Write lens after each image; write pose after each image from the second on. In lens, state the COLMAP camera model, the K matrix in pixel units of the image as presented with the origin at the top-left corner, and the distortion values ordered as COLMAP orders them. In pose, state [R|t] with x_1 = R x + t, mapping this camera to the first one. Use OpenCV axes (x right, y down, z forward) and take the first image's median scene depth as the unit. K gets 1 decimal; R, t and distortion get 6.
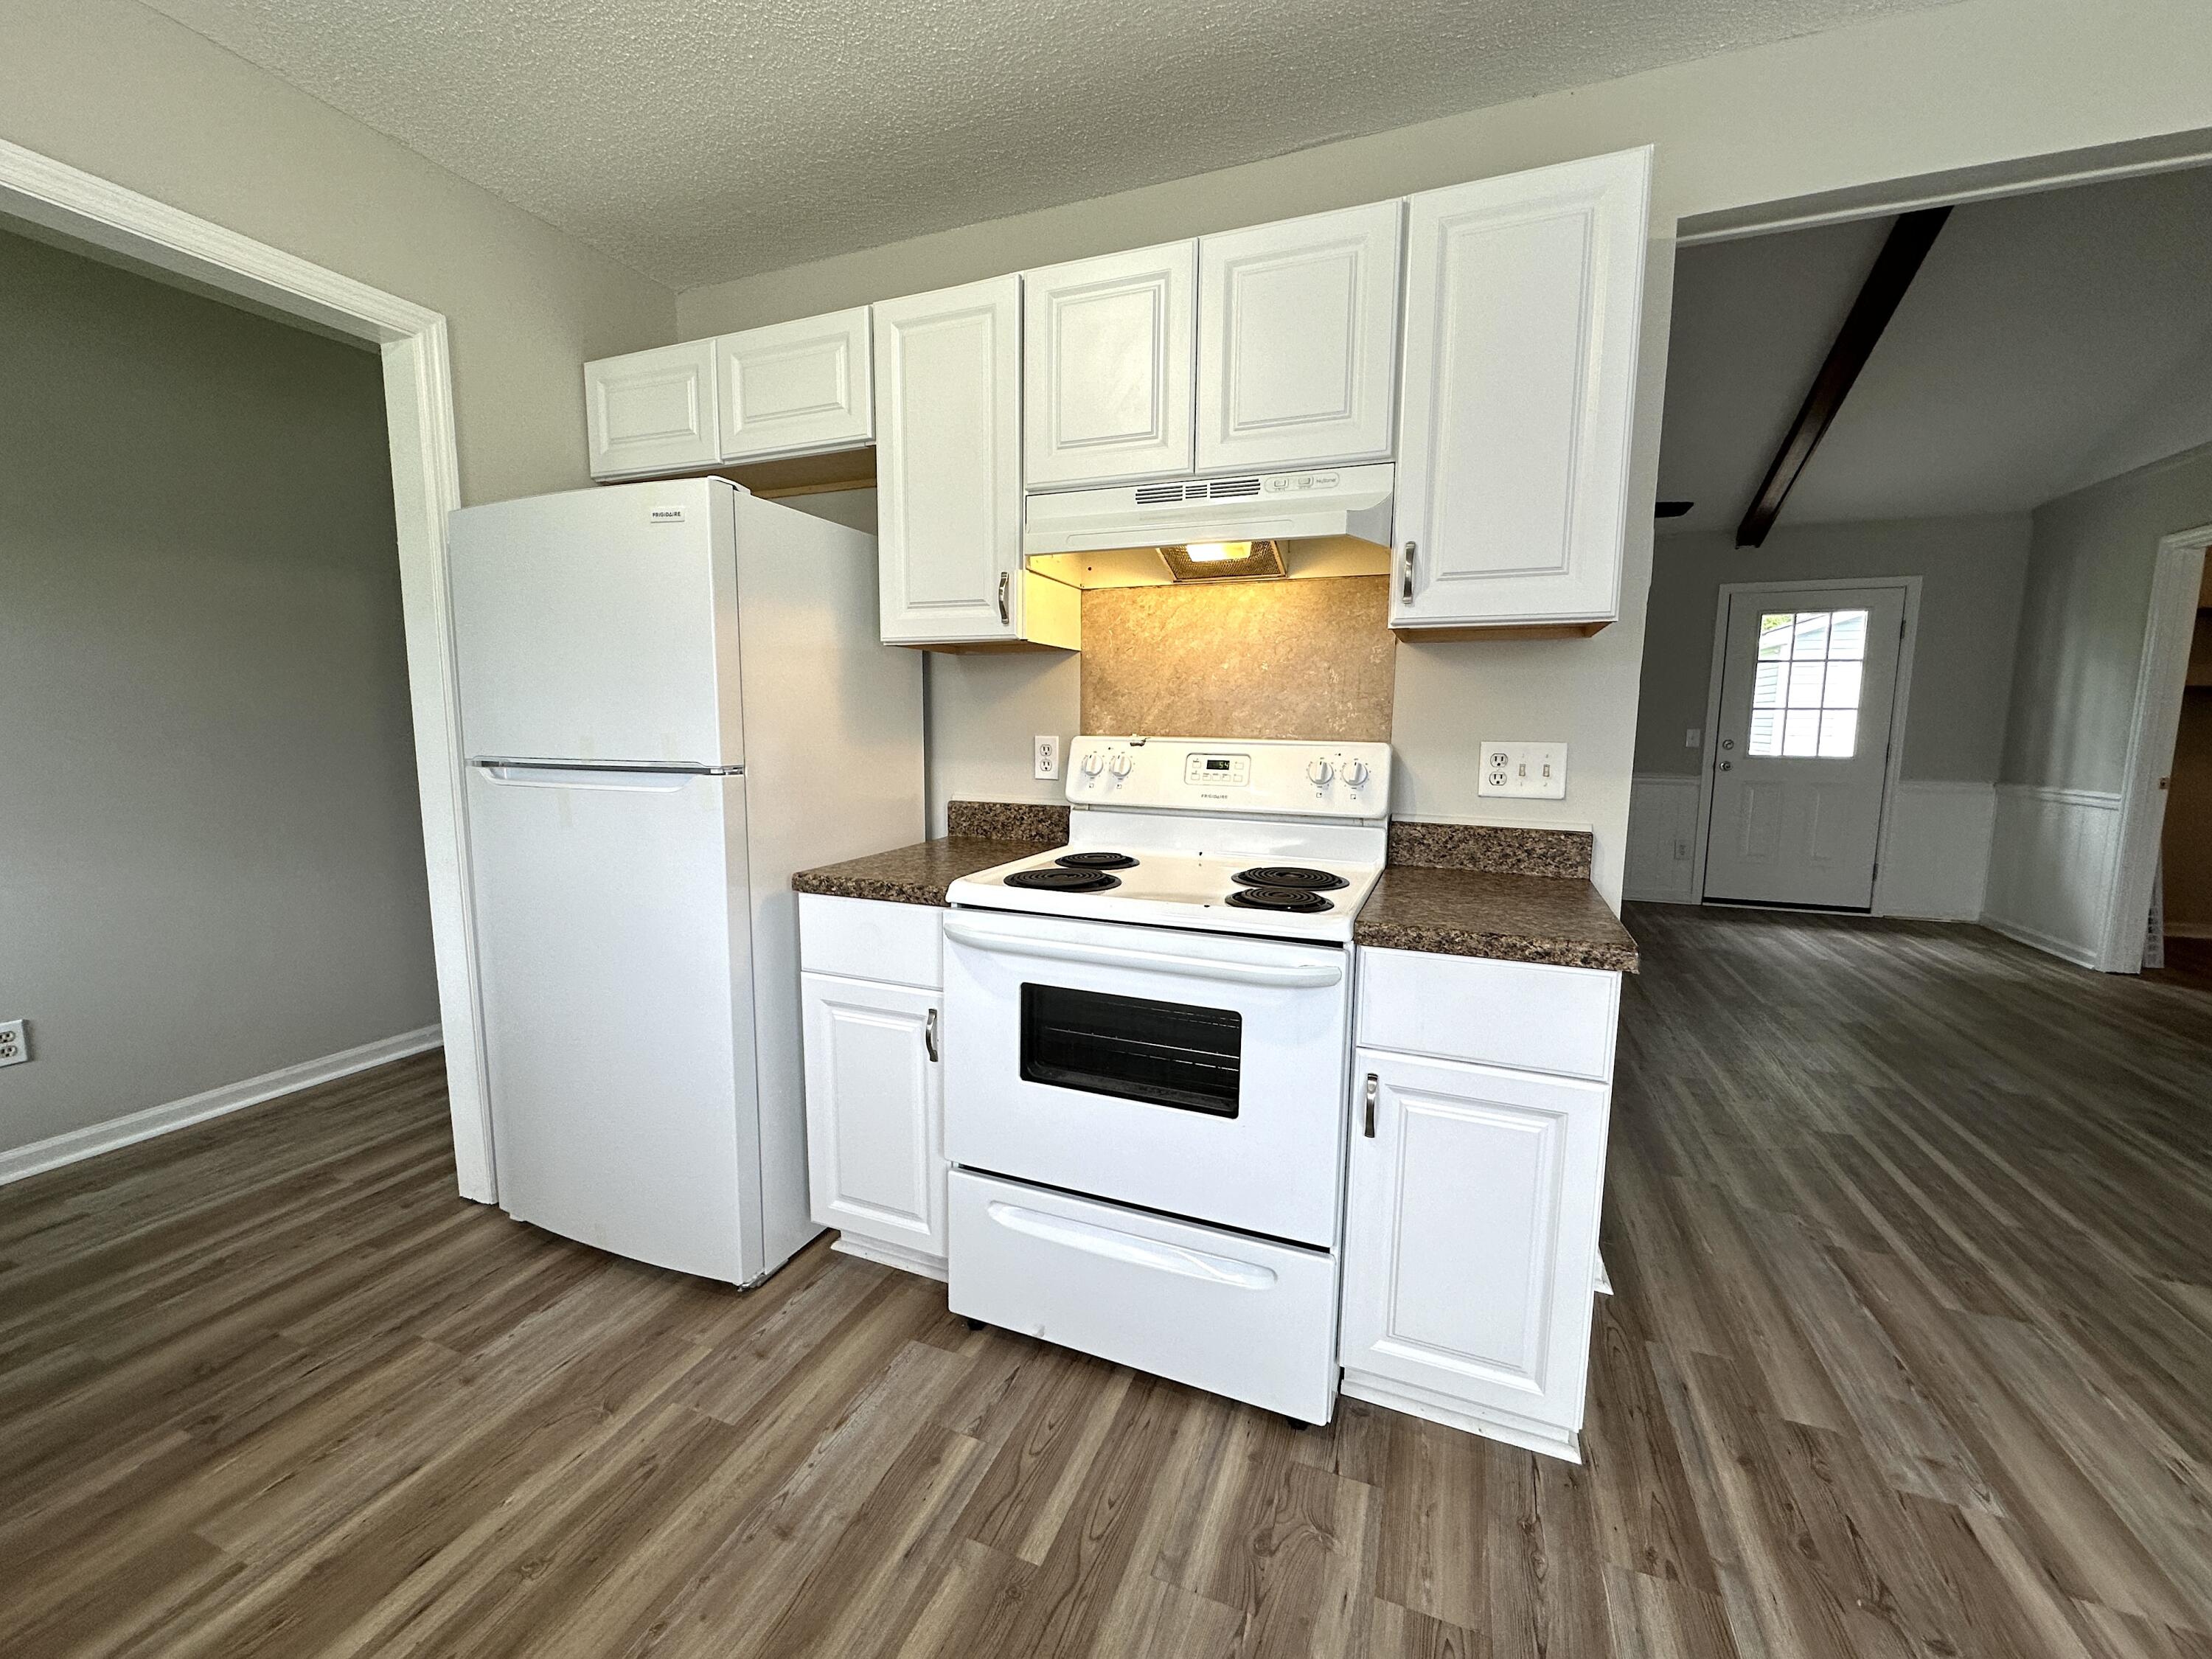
lens RADIAL K [[876.6, 0, 1107.4], [0, 876.6, 821.9], [0, 0, 1]] dist [-0.005350, 0.001053]
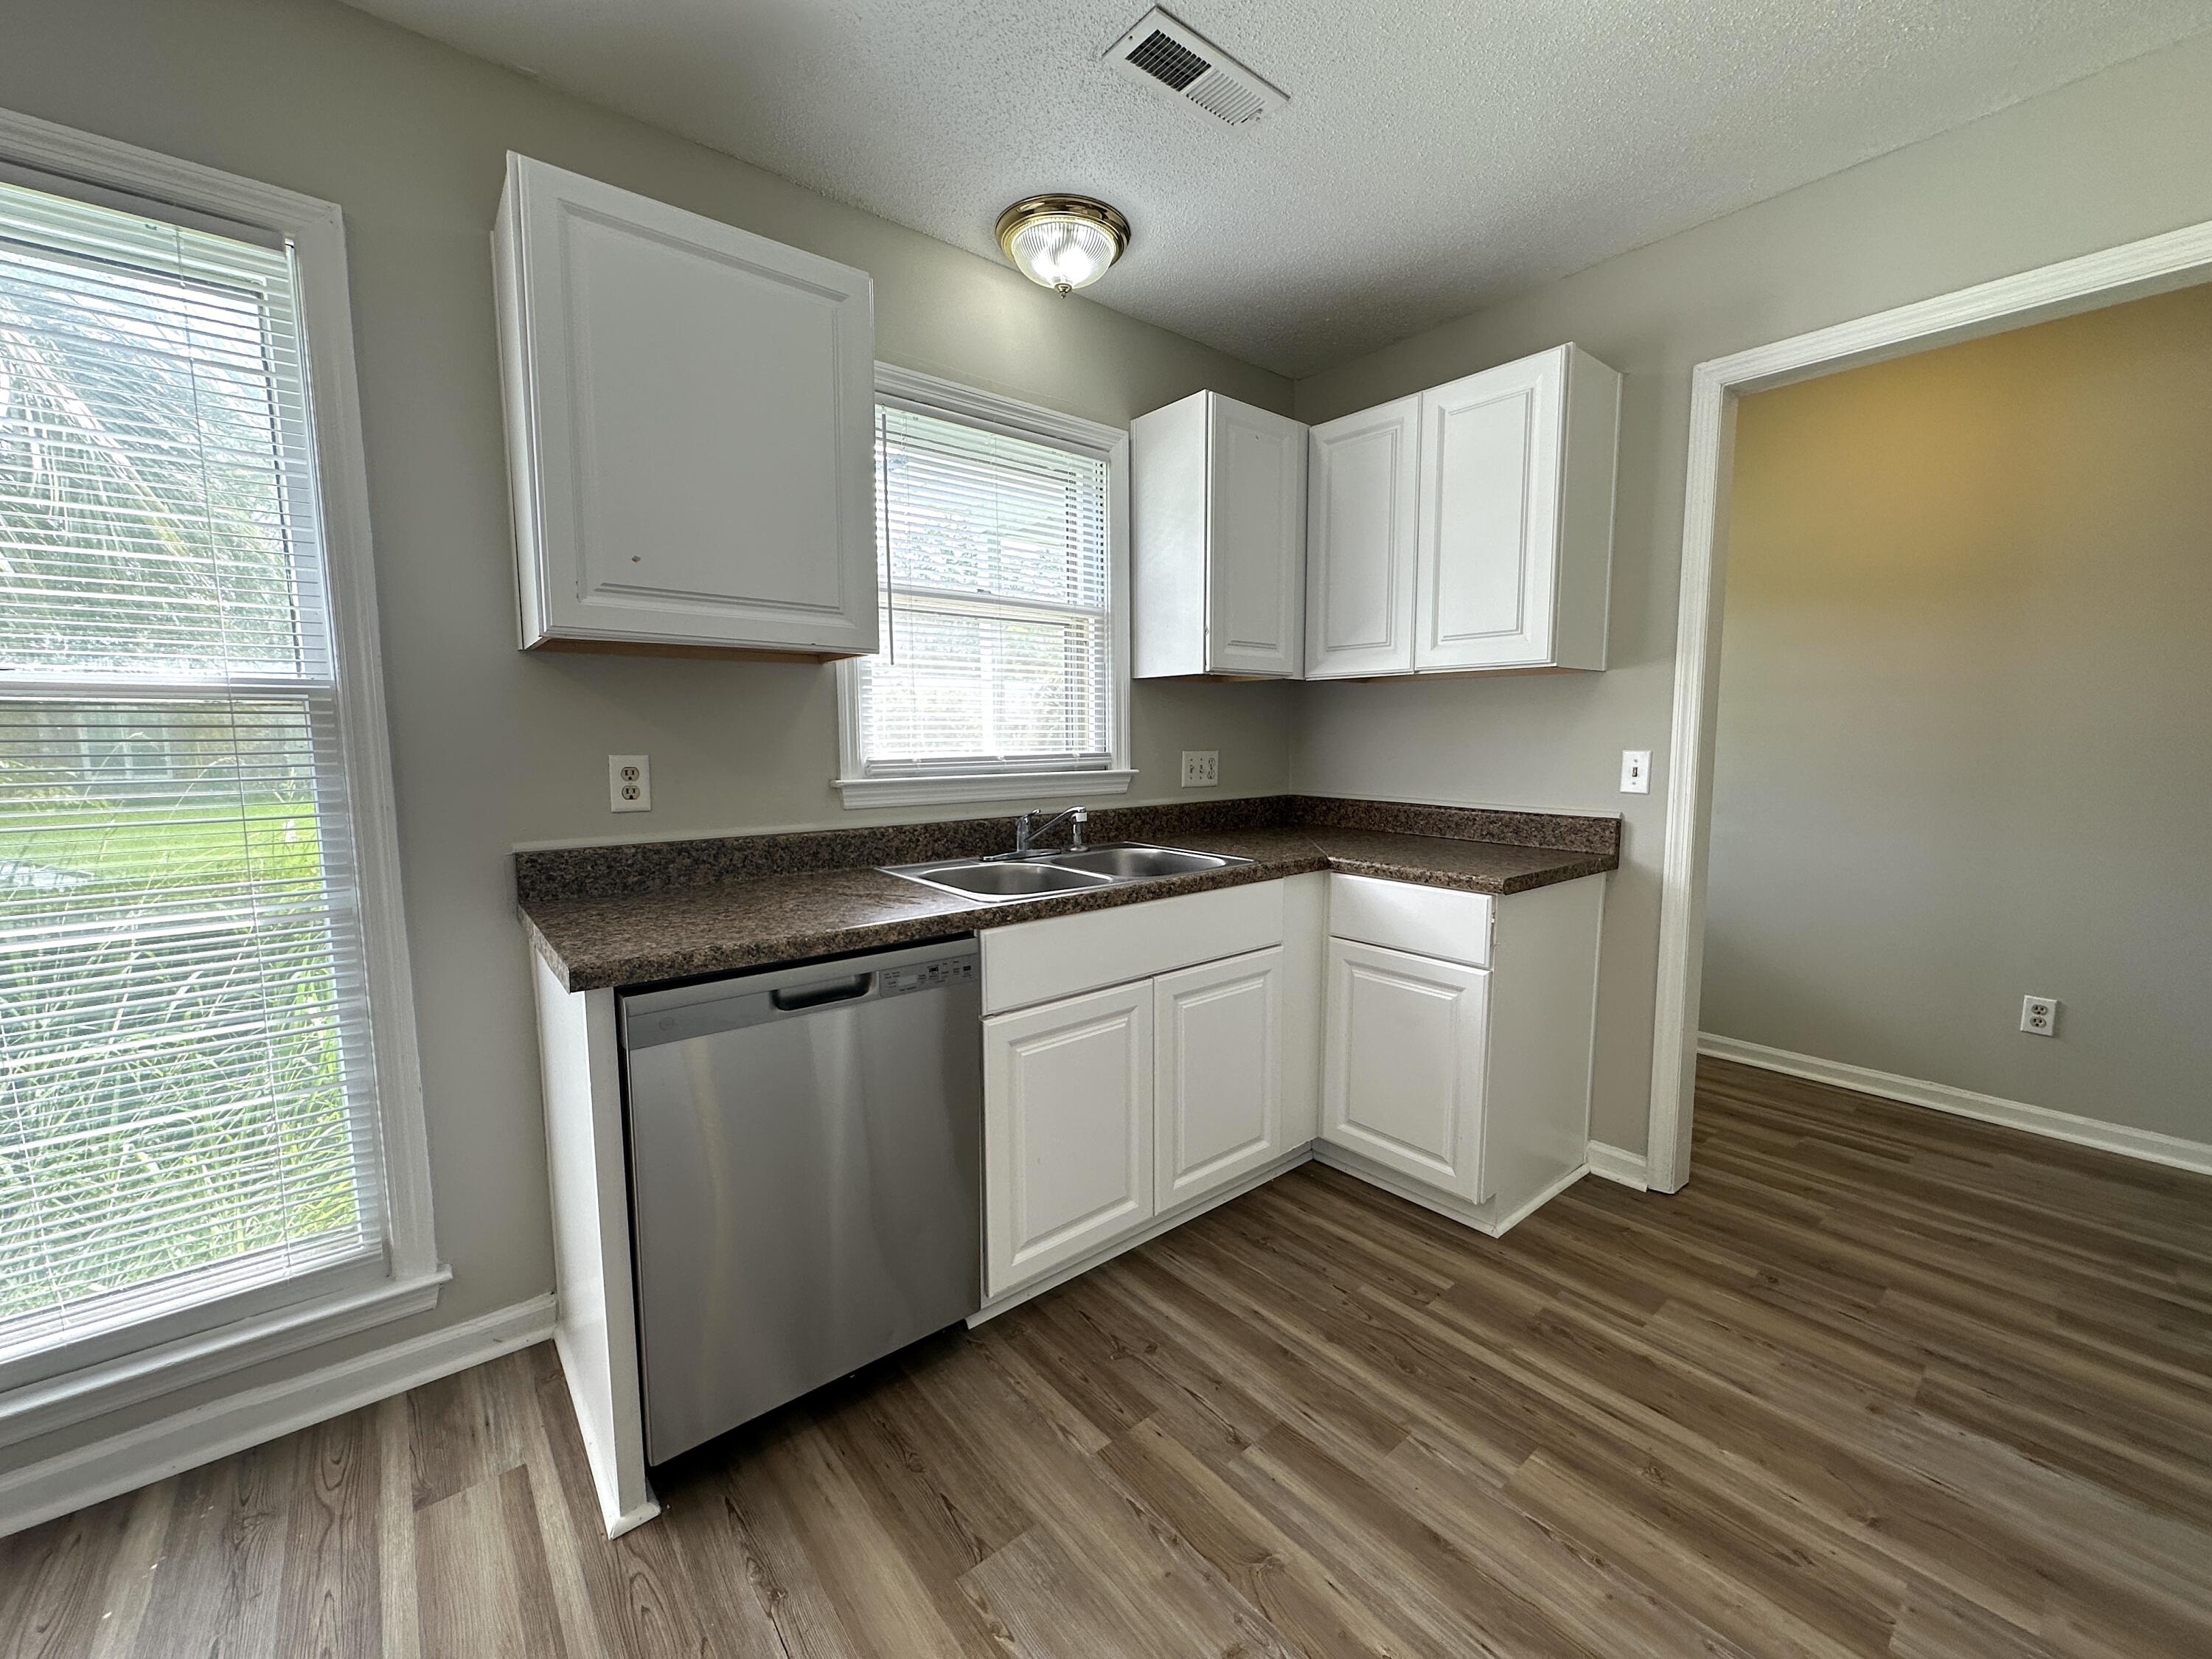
lens RADIAL K [[876.6, 0, 1114.1], [0, 876.6, 832.2], [0, 0, 1]] dist [-0.005350, 0.001053]
pose [[-0.477248, 0.092384, -0.873899, 0.464749], [-0.102326, 0.981852, 0.159678, -0.066341], [0.872791, 0.165628, -0.459134, 0.581427]]
